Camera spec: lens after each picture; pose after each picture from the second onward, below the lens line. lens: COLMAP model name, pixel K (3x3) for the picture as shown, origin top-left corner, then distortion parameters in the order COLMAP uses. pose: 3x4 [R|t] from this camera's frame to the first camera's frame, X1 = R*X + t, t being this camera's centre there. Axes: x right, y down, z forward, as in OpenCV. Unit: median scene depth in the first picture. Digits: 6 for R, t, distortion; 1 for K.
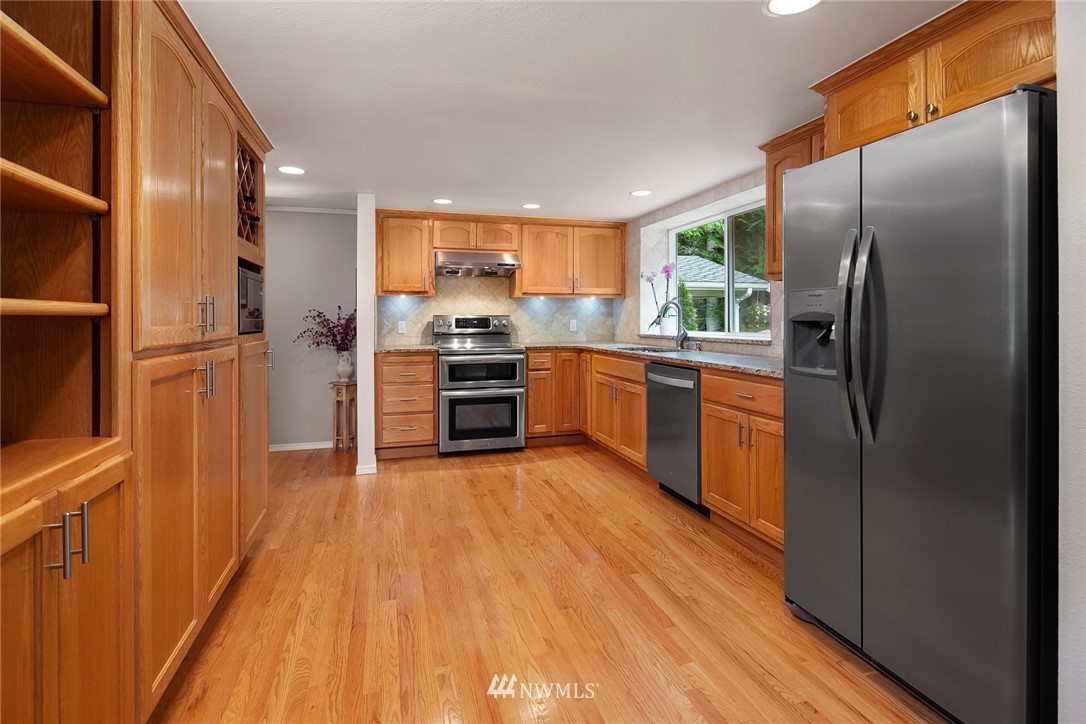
lens RADIAL K [[529.0, 0, 539.3], [0, 529.0, 359.5], [0, 0, 1]] dist [0.001980, 0.000187]
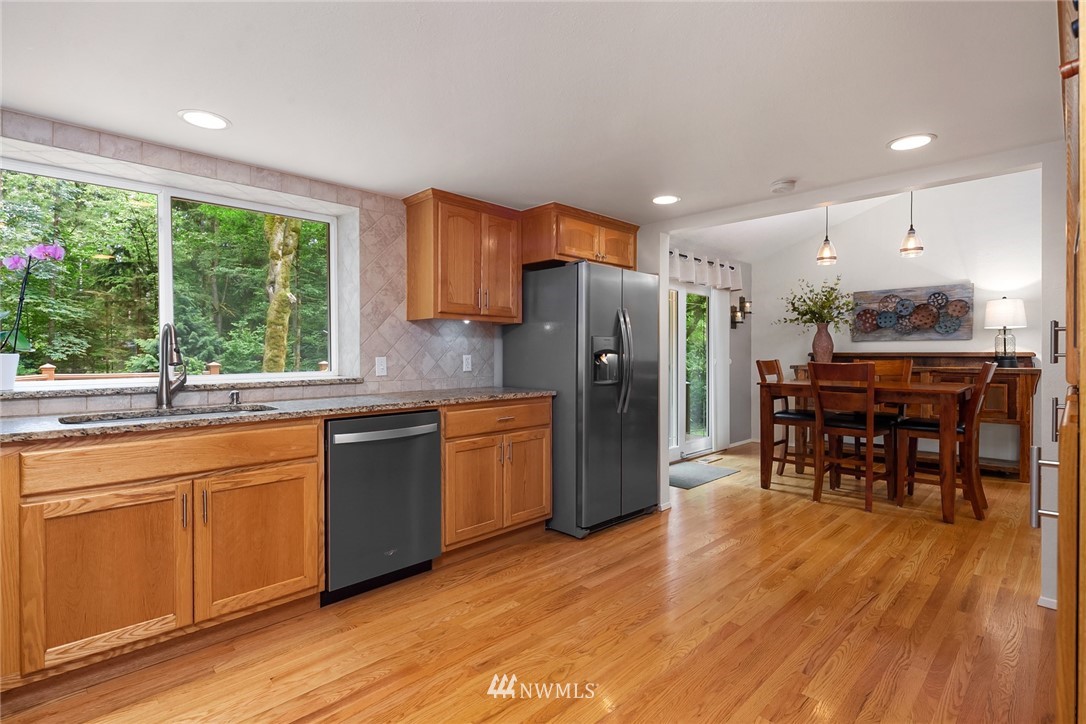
lens RADIAL K [[529.0, 0, 539.3], [0, 529.0, 361.8], [0, 0, 1]] dist [0.001980, 0.000187]
pose [[-0.476793, -0.010020, 0.878958, -0.638914], [0.076231, 0.995696, 0.052703, -0.104899], [-0.875704, 0.092132, -0.473977, 1.369025]]
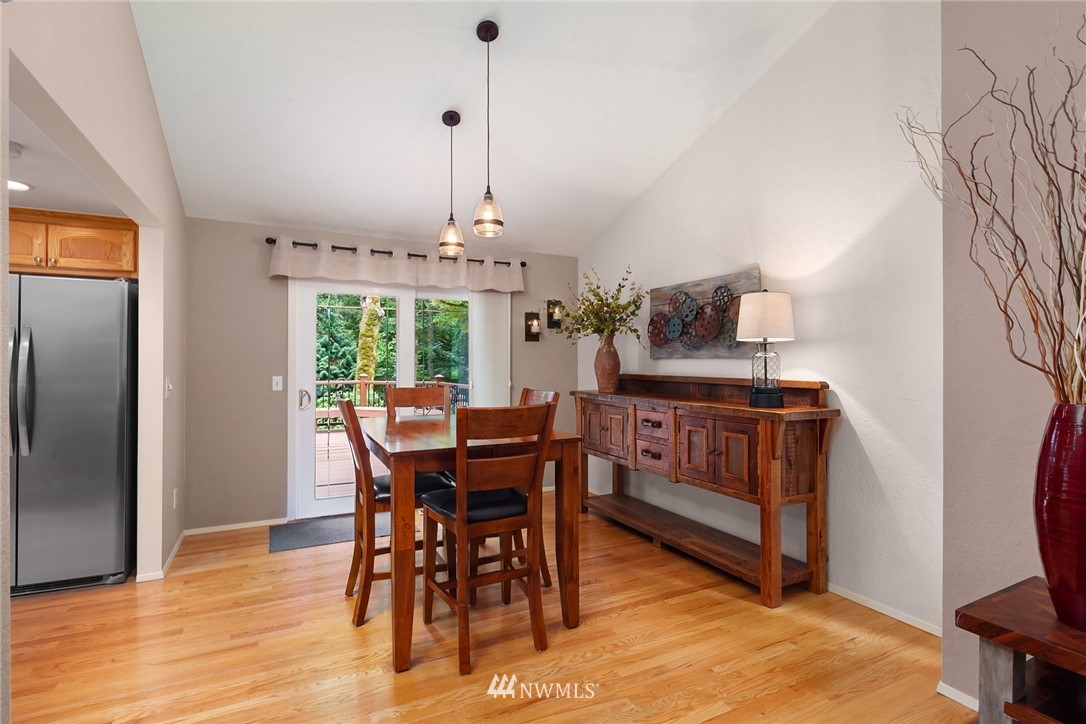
lens RADIAL K [[529.0, 0, 545.0], [0, 529.0, 360.9], [0, 0, 1]] dist [0.001980, 0.000187]
pose [[-0.179633, 0.003269, 0.983728, -0.658378], [0.080120, 0.996721, 0.011318, -0.093173], [-0.980466, 0.080849, -0.179306, 1.168377]]
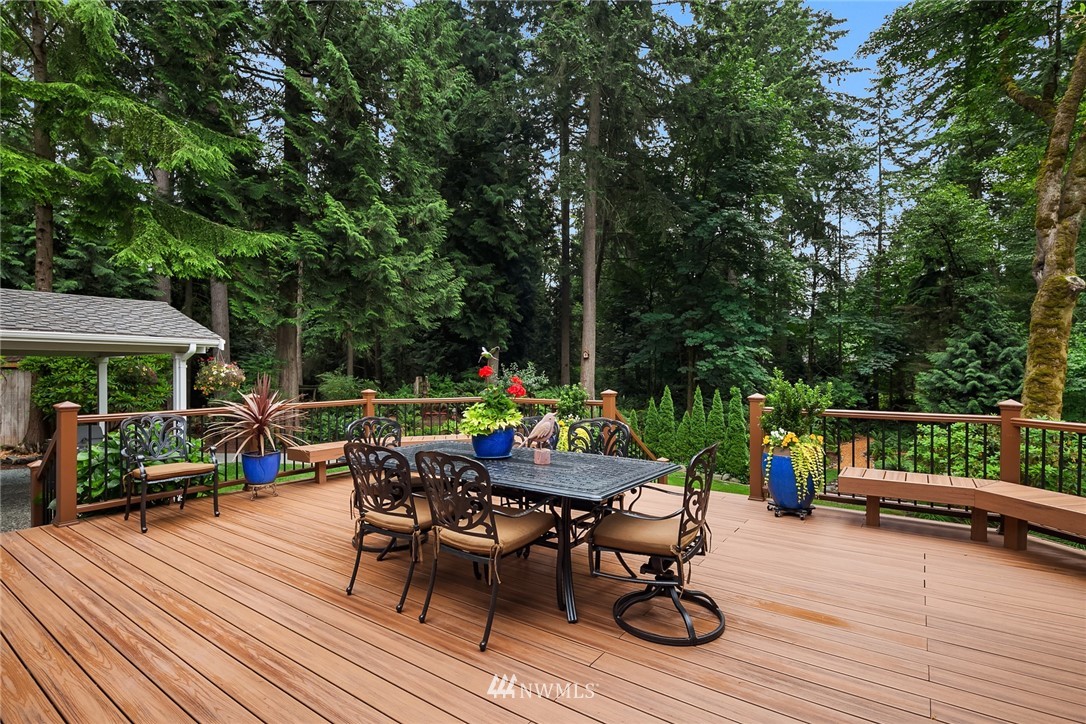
lens RADIAL K [[529.0, 0, 545.8], [0, 529.0, 363.0], [0, 0, 1]] dist [0.001980, 0.000187]
pose [[0.790398, 0.006177, 0.612563, -0.423427], [0.052139, 0.995642, -0.077316, -0.096702], [-0.610371, 0.093049, 0.786631, 1.193071]]
